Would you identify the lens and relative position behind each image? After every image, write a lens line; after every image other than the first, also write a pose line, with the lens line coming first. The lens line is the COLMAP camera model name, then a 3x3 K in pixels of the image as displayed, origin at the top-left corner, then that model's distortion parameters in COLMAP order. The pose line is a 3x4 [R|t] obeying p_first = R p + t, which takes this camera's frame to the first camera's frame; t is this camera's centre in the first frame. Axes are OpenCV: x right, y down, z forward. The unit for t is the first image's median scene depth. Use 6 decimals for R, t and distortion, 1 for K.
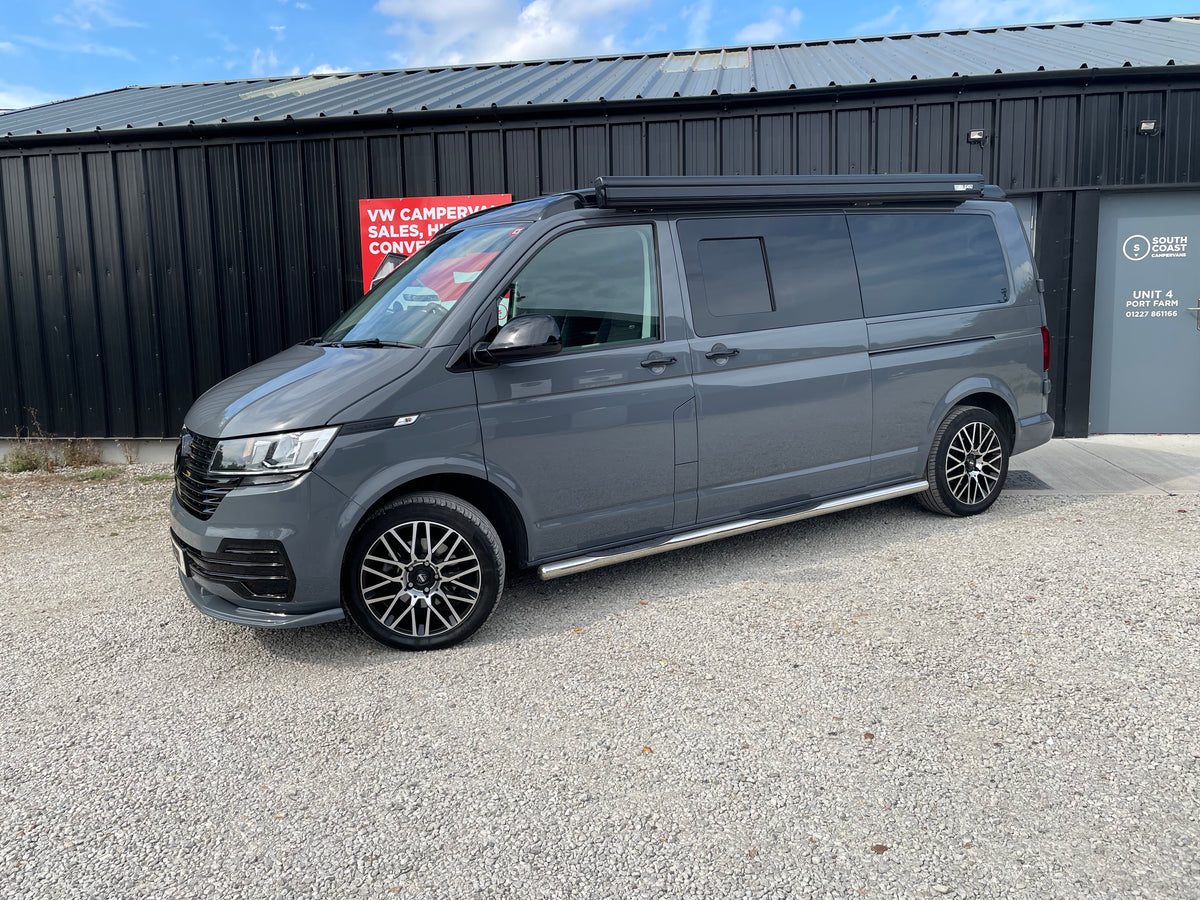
lens RADIAL K [[914.6, 0, 594.5], [0, 914.6, 437.6], [0, 0, 1]] dist [0.083412, -0.111038]
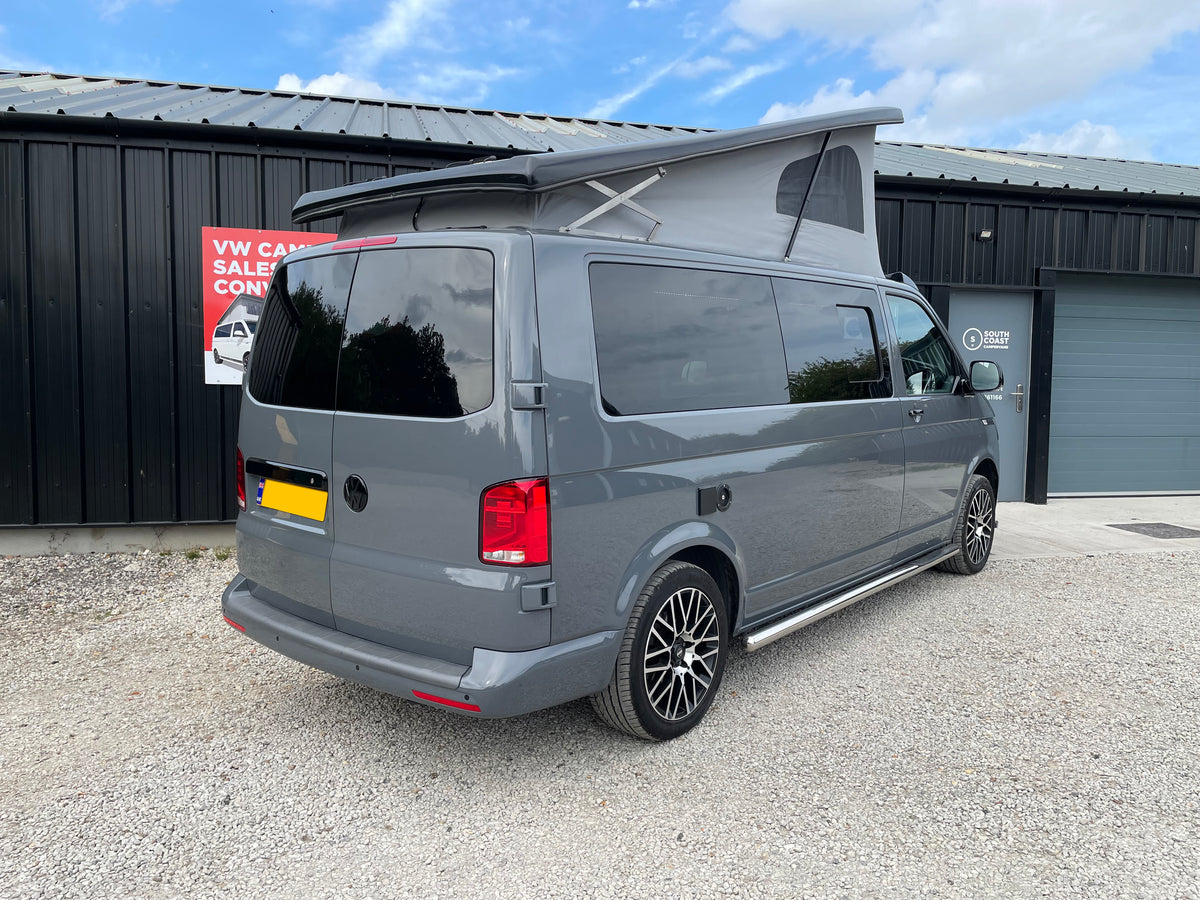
lens RADIAL K [[914.6, 0, 613.2], [0, 914.6, 457.0], [0, 0, 1]] dist [0.083412, -0.111038]
pose [[0.920275, 0.004802, 0.391243, -0.271441], [0.017848, 0.998369, -0.054237, -0.006009], [-0.390865, 0.056896, 0.918688, 0.138645]]
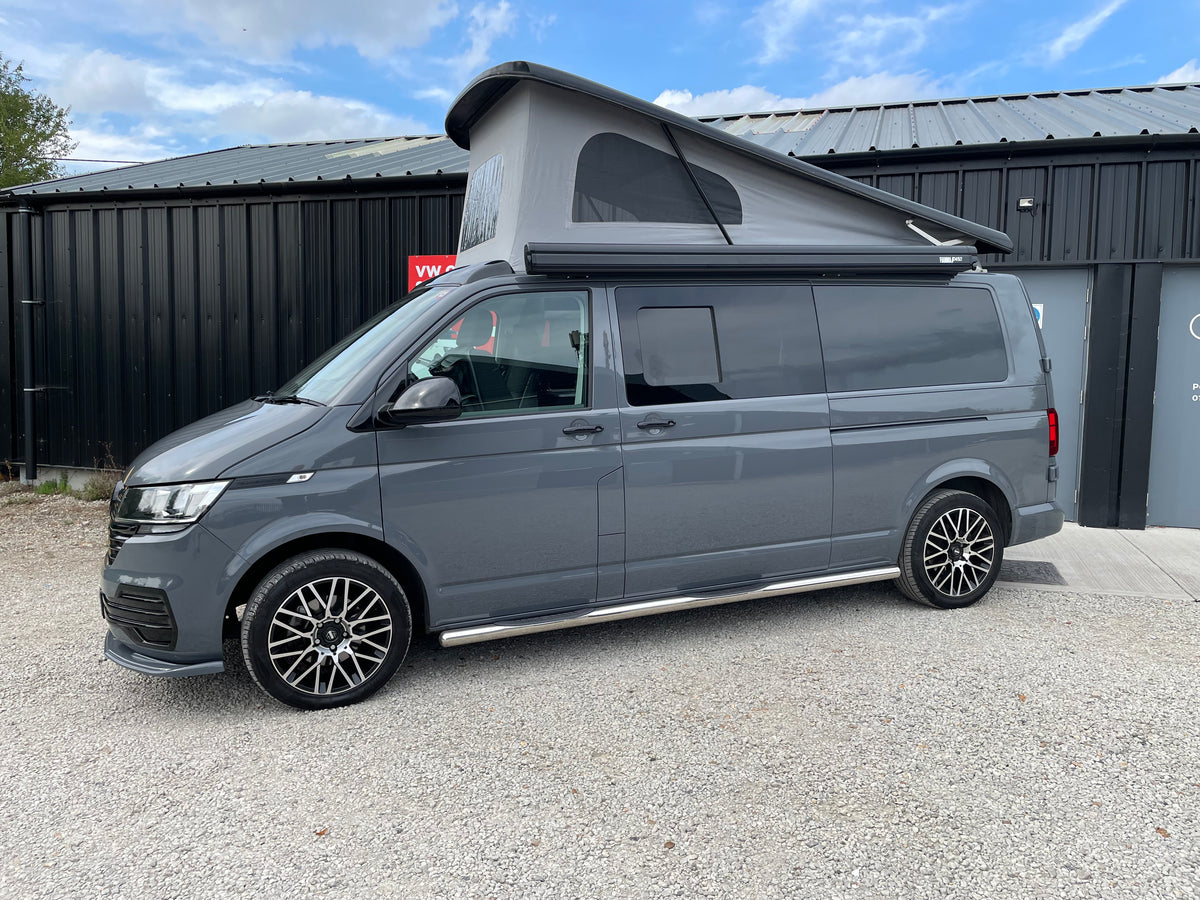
lens RADIAL K [[914.6, 0, 607.9], [0, 914.6, 451.3], [0, 0, 1]] dist [0.083412, -0.111038]
pose [[0.990202, 0.049212, -0.130682, 0.126006], [-0.054743, 0.997736, -0.039070, -0.012745], [0.128463, 0.045841, 0.990654, 0.018747]]
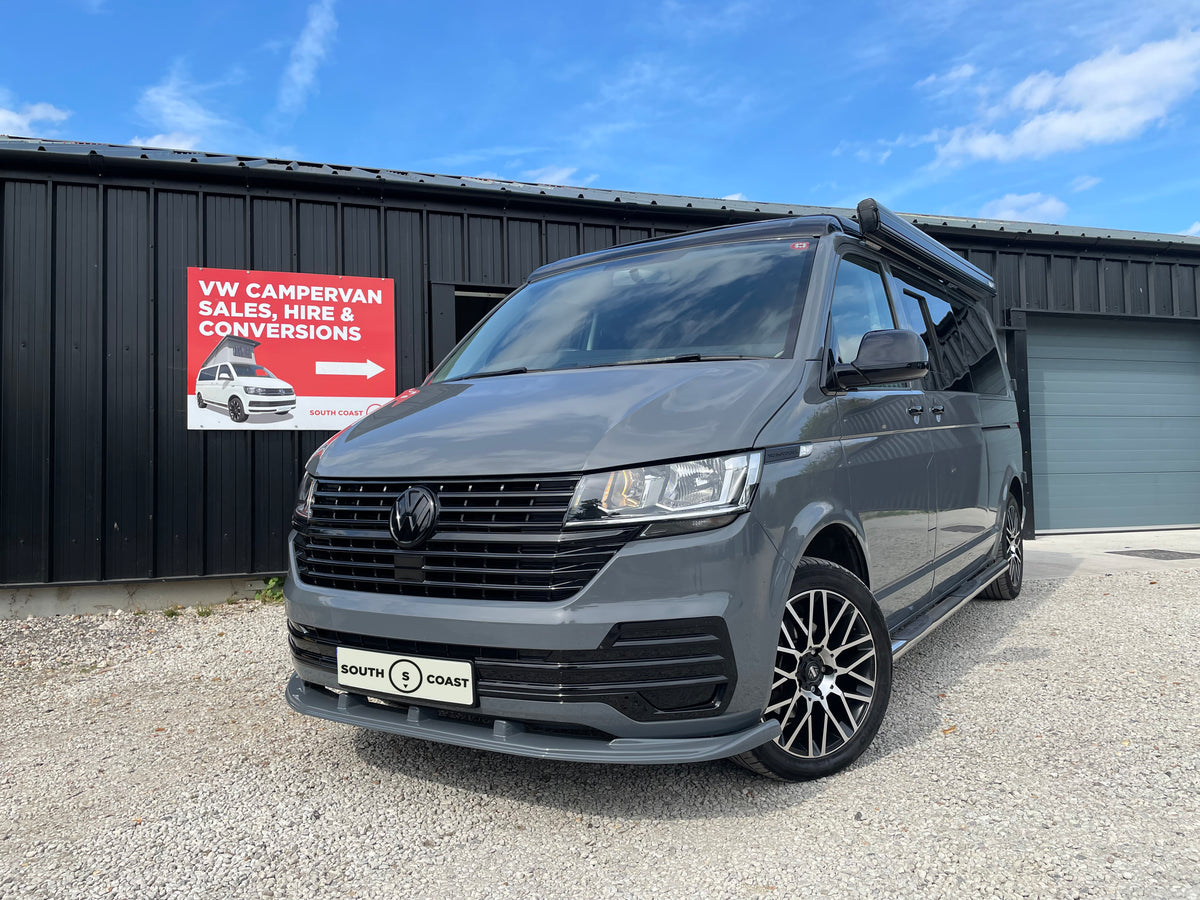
lens RADIAL K [[914.6, 0, 604.6], [0, 914.6, 445.3], [0, 0, 1]] dist [0.083412, -0.111038]
pose [[0.890012, 0.025339, 0.455232, -0.332150], [0.055515, 0.985003, -0.163364, 0.043156], [-0.452544, 0.170668, 0.875258, 0.204016]]
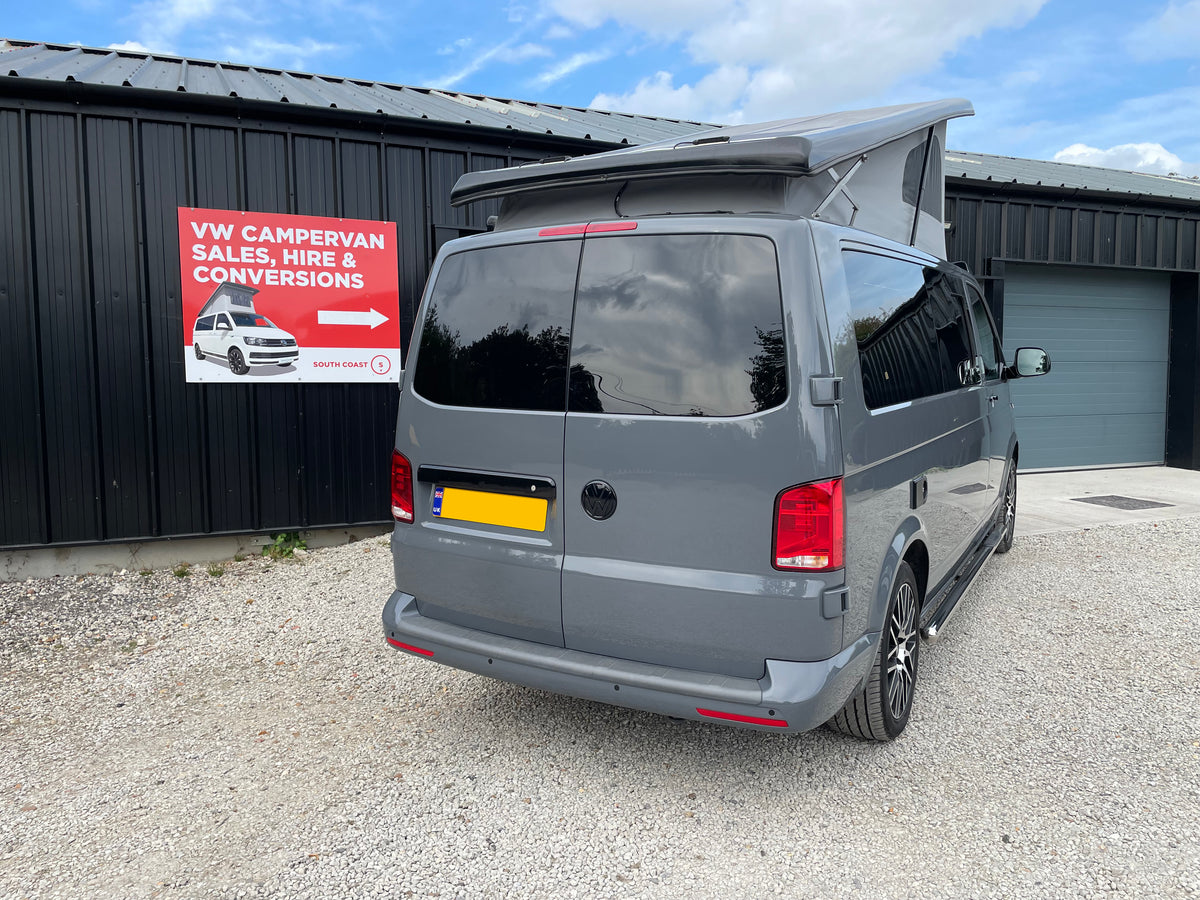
lens RADIAL K [[914.6, 0, 612.0], [0, 914.6, 458.5], [0, 0, 1]] dist [0.083412, -0.111038]
pose [[0.839035, -0.028980, 0.543305, -0.418891], [0.056086, 0.997868, -0.033388, -0.018734], [-0.541179, 0.058486, 0.838871, 0.241460]]
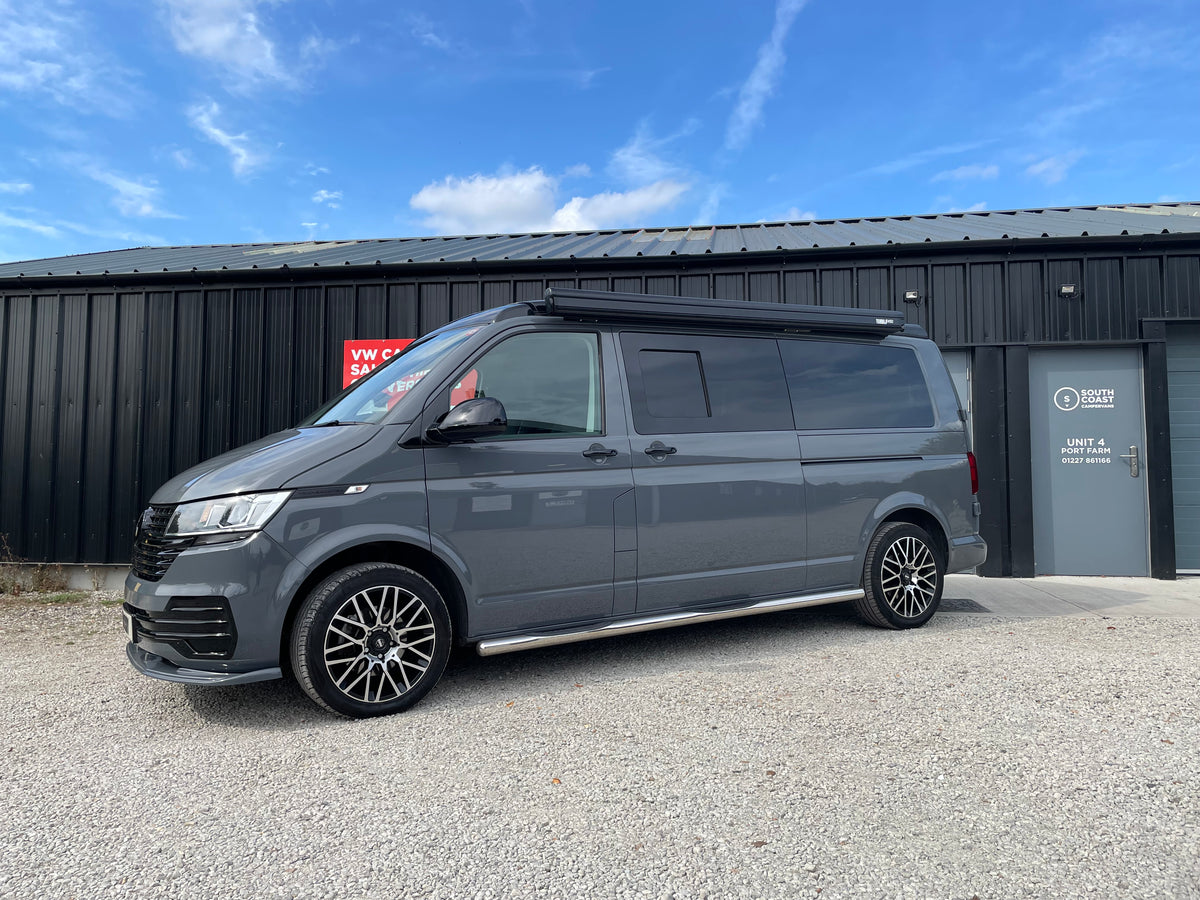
lens RADIAL K [[914.6, 0, 592.4], [0, 914.6, 436.2], [0, 0, 1]] dist [0.083412, -0.111038]
pose [[0.999644, 0.025072, 0.009074, 0.028815], [-0.022828, 0.980612, -0.194623, 0.059230], [-0.013778, 0.194347, 0.980836, -0.033098]]
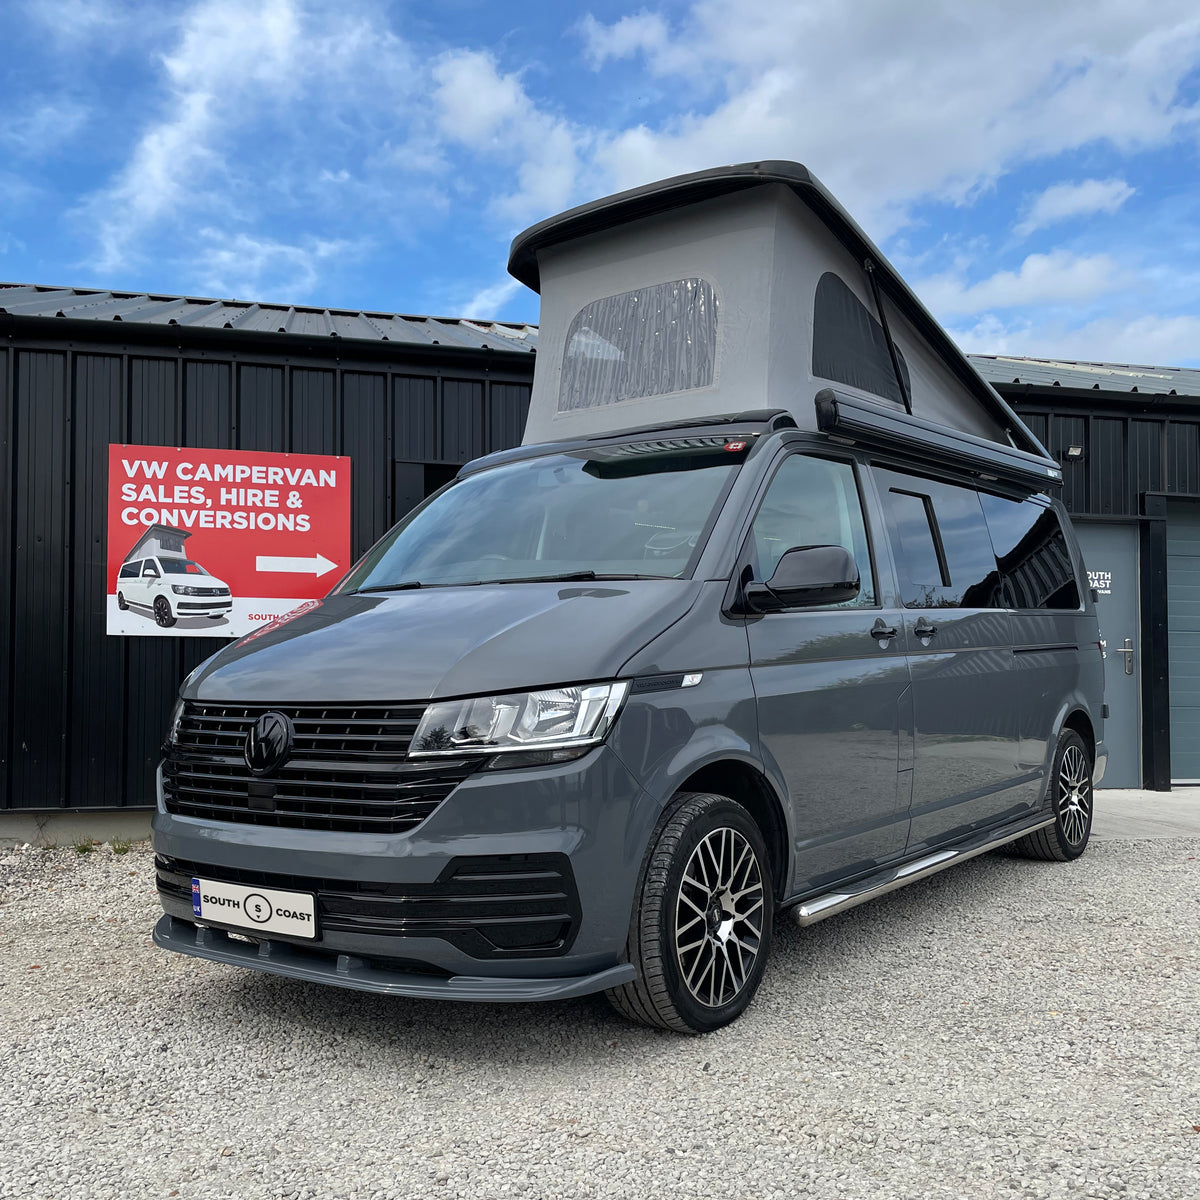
lens RADIAL K [[1225.0, 0, 595.4], [0, 1225.0, 669.3], [0, 0, 1]] dist [0.039094, 0.000000]
pose [[0.924195, 0.035278, 0.380289, -0.297707], [0.025734, 0.987710, -0.154166, 0.054209], [-0.381054, 0.152266, 0.911928, 0.093440]]
